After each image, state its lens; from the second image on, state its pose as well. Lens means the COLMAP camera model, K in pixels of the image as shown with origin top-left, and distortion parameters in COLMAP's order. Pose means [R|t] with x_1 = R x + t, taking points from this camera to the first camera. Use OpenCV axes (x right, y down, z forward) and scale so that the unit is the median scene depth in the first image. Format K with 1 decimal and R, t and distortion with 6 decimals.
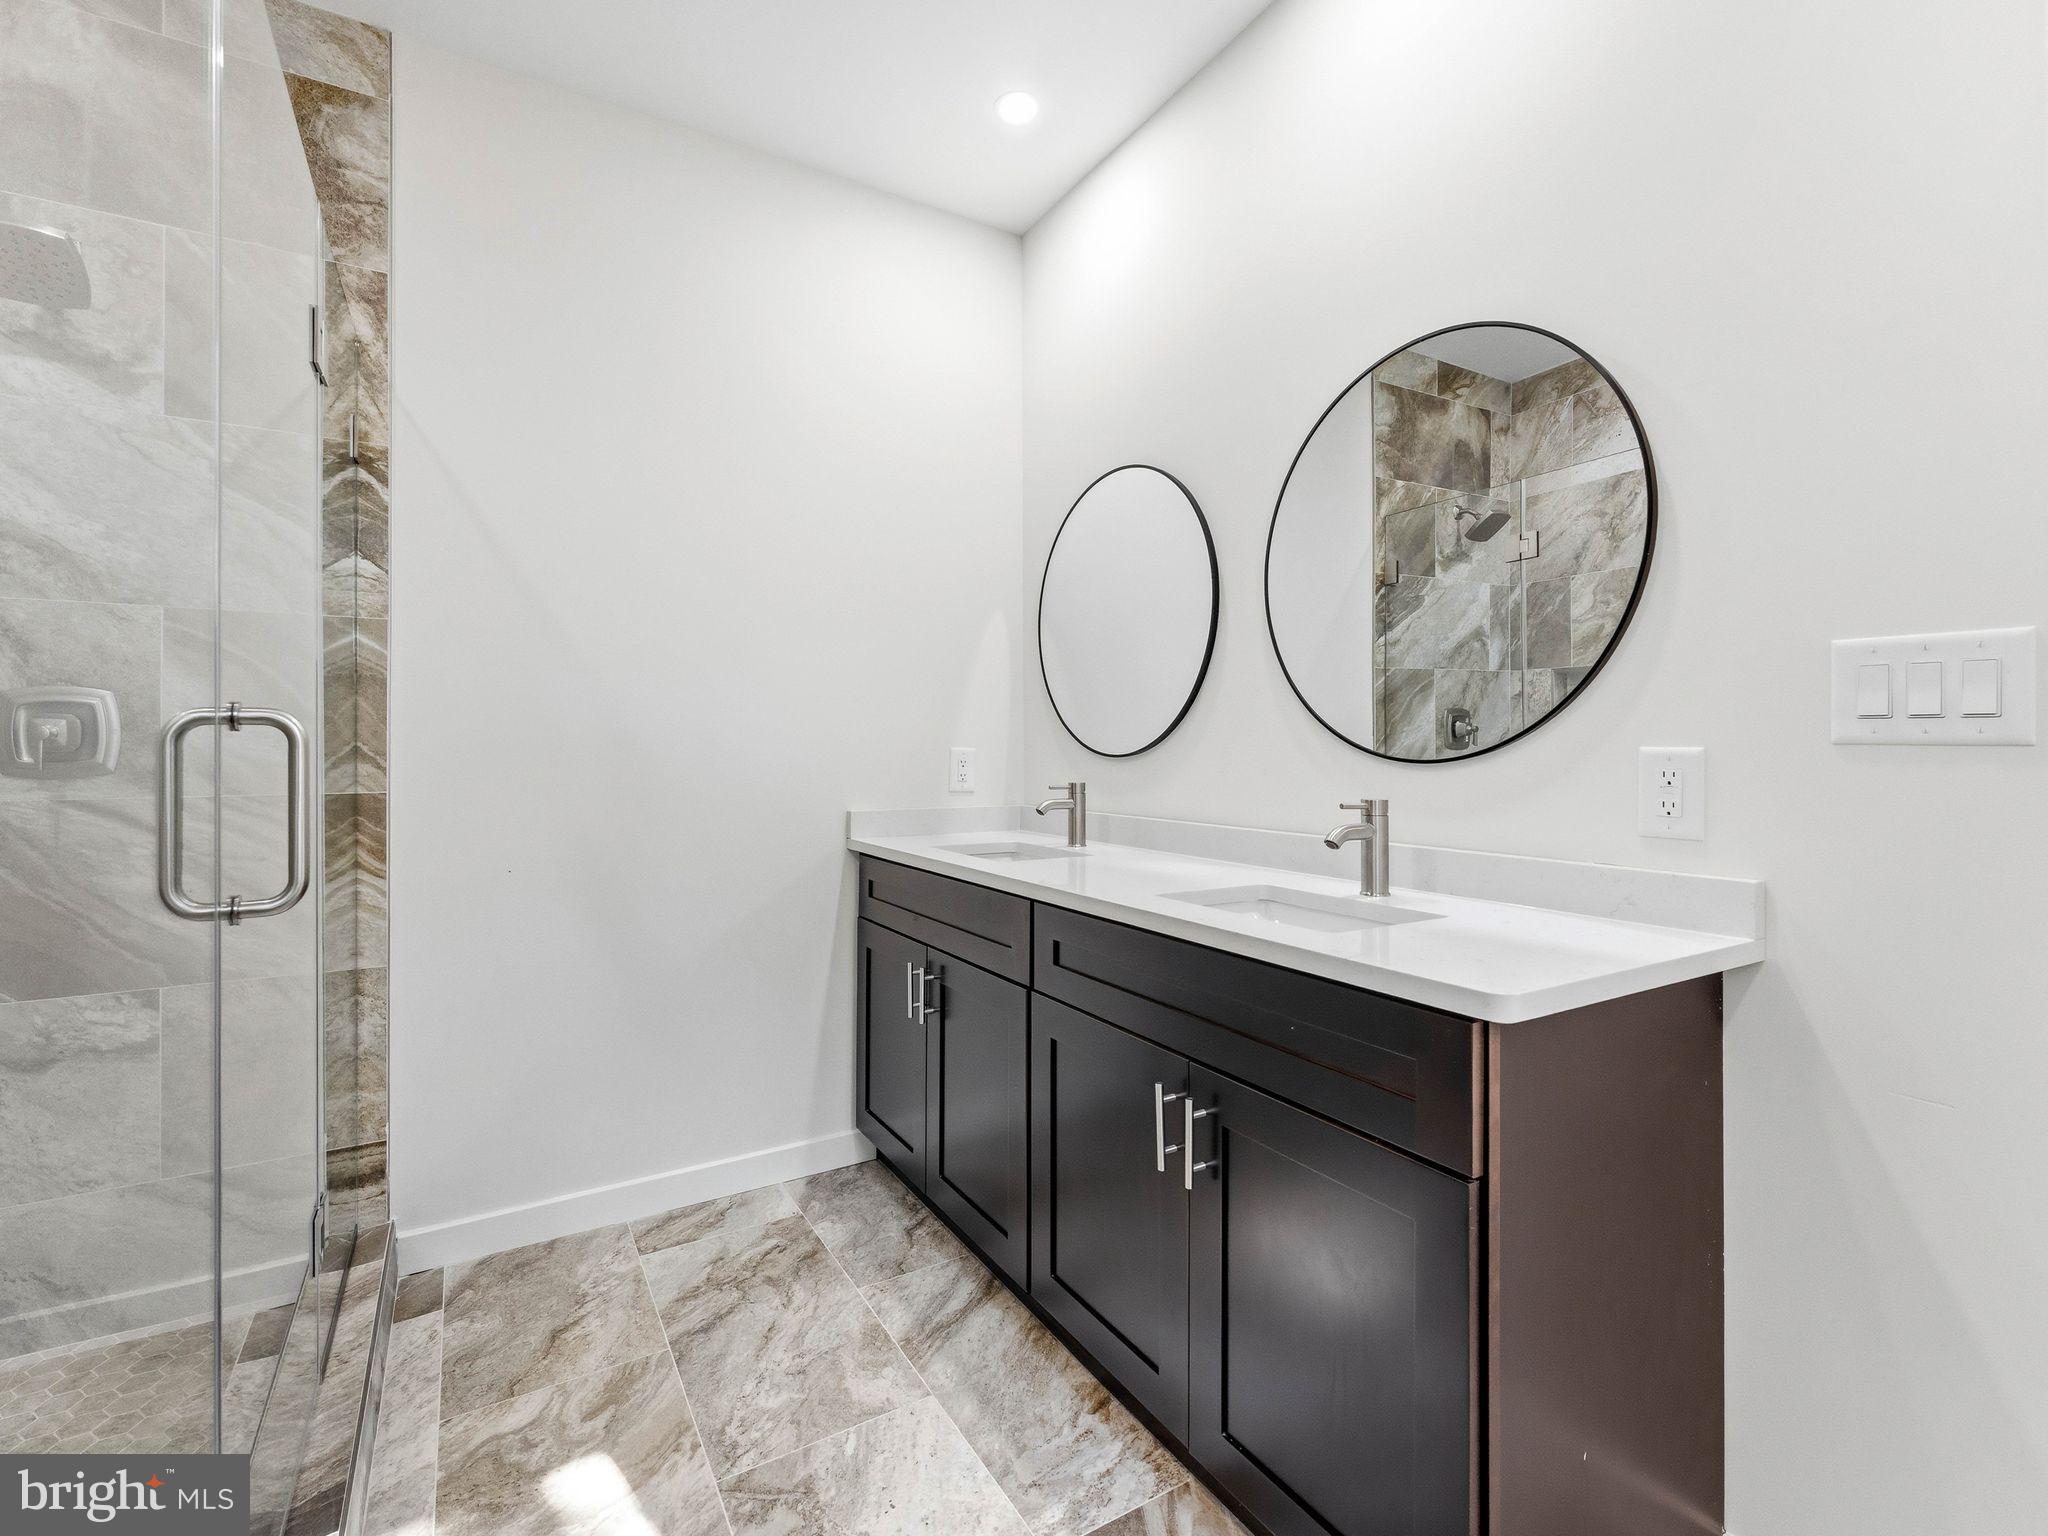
lens RADIAL K [[935.6, 0, 1024.0], [0, 935.6, 768.0], [0, 0, 1]] dist [-0.000638, 0.000452]
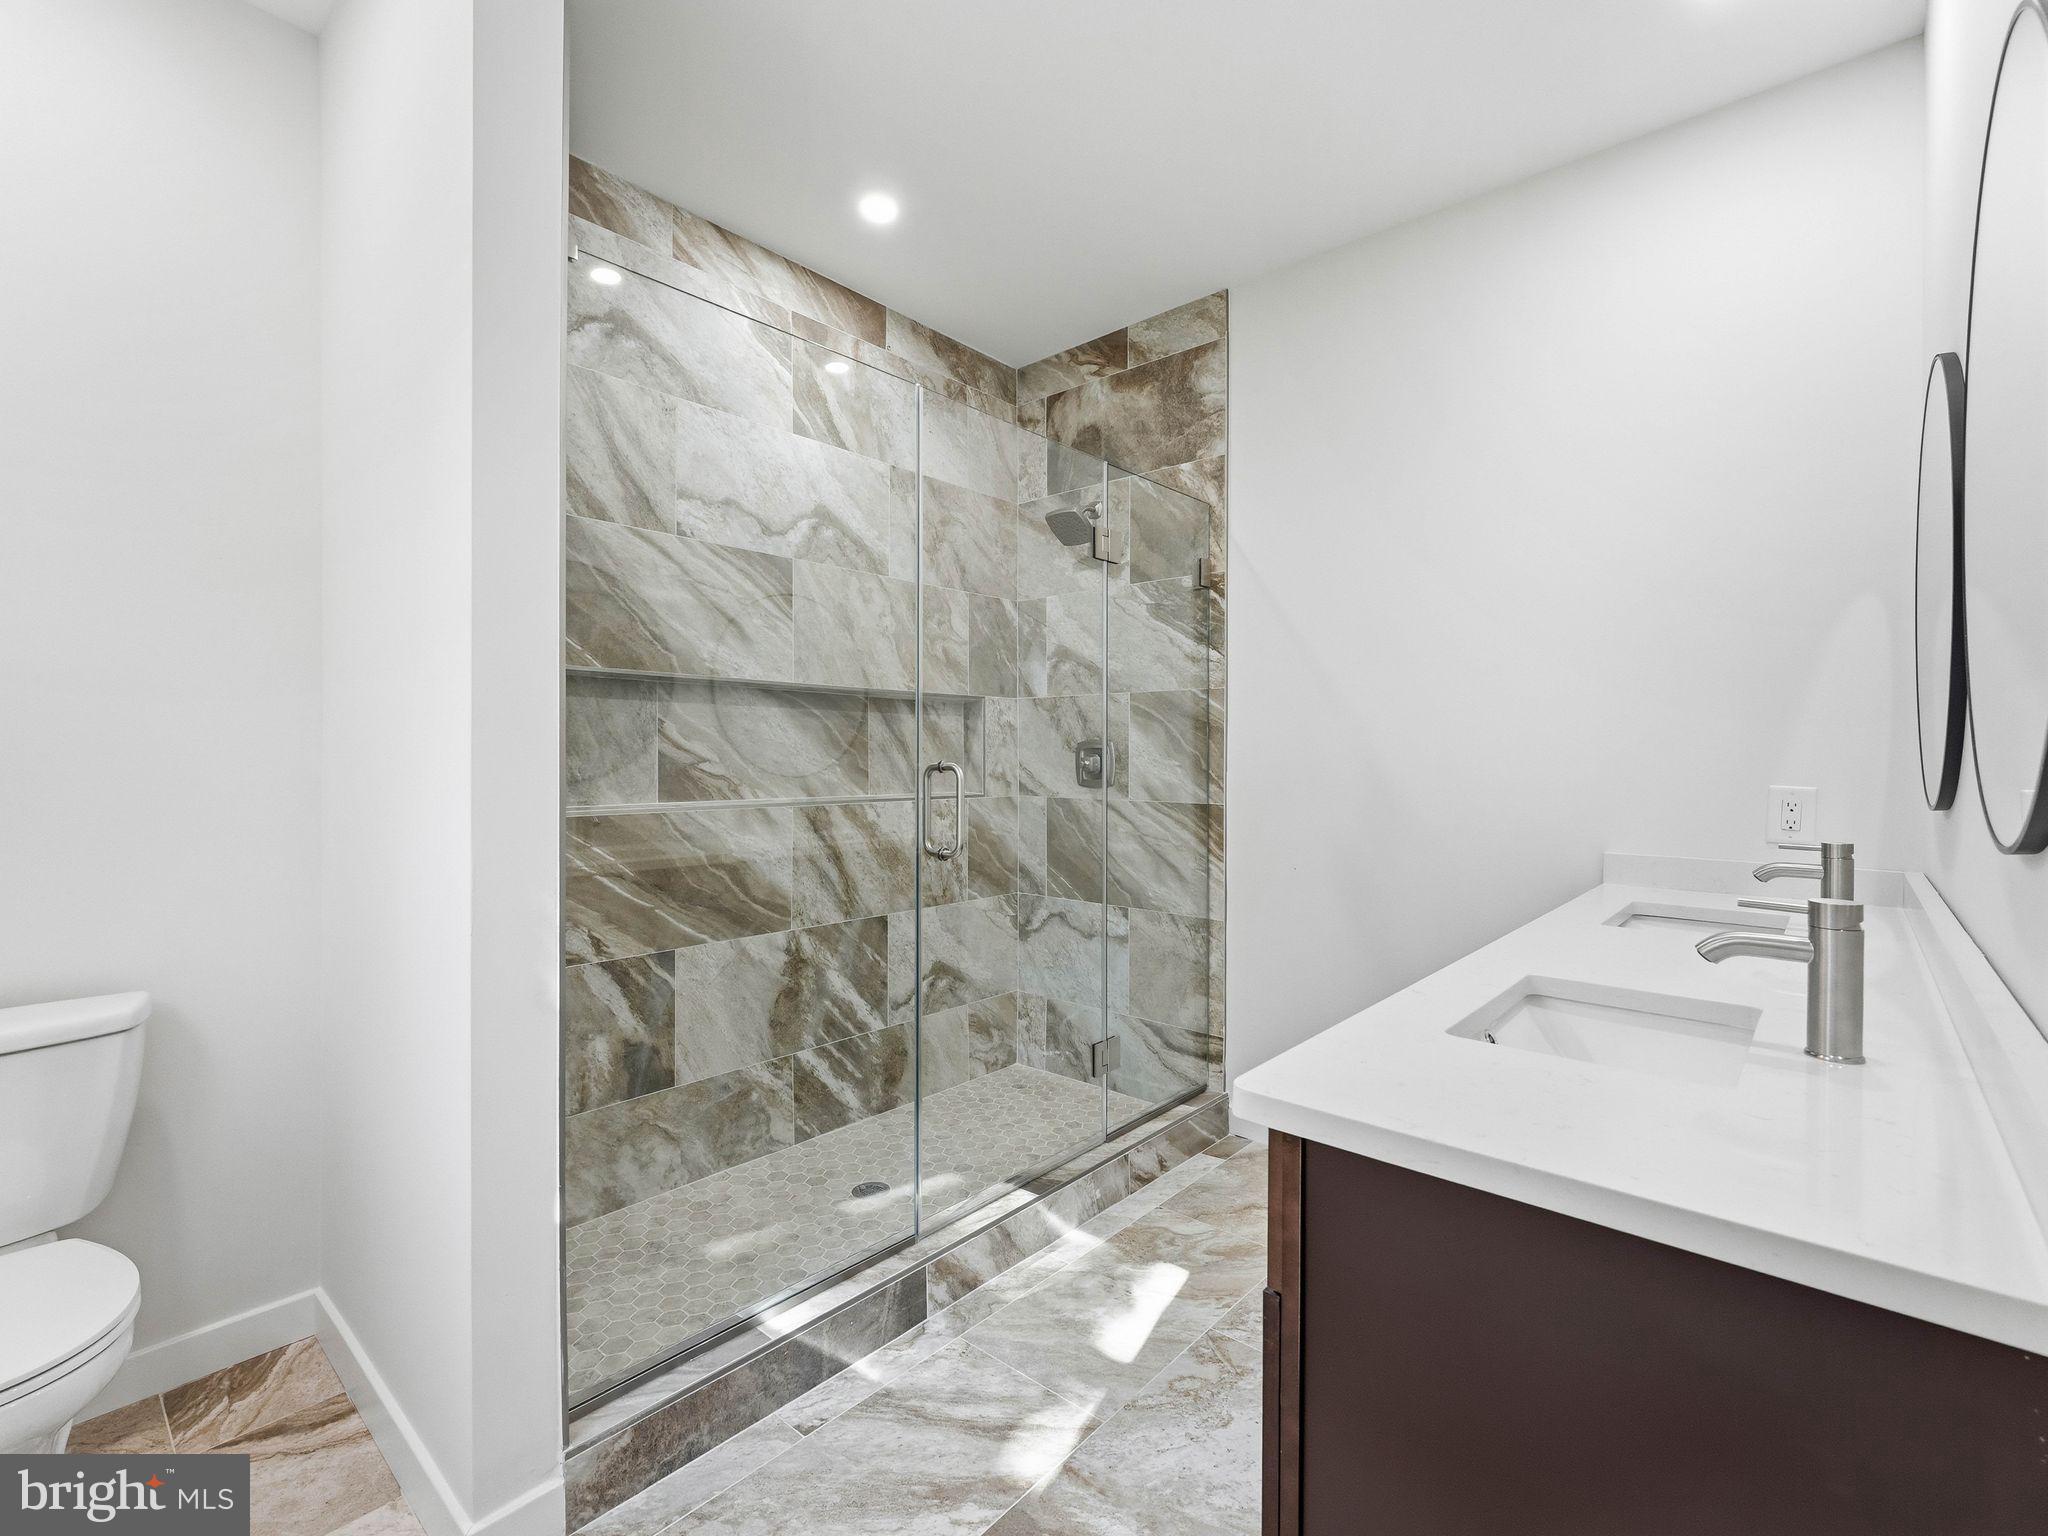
lens RADIAL K [[928.9, 0, 1019.6], [0, 928.9, 794.9], [0, 0, 1]] dist [0.000701, -0.000119]
pose [[0.306880, 0.044784, -0.950694, 0.639431], [-0.024180, 0.998937, 0.039251, -0.040177], [0.951441, 0.010943, 0.307637, 0.243975]]
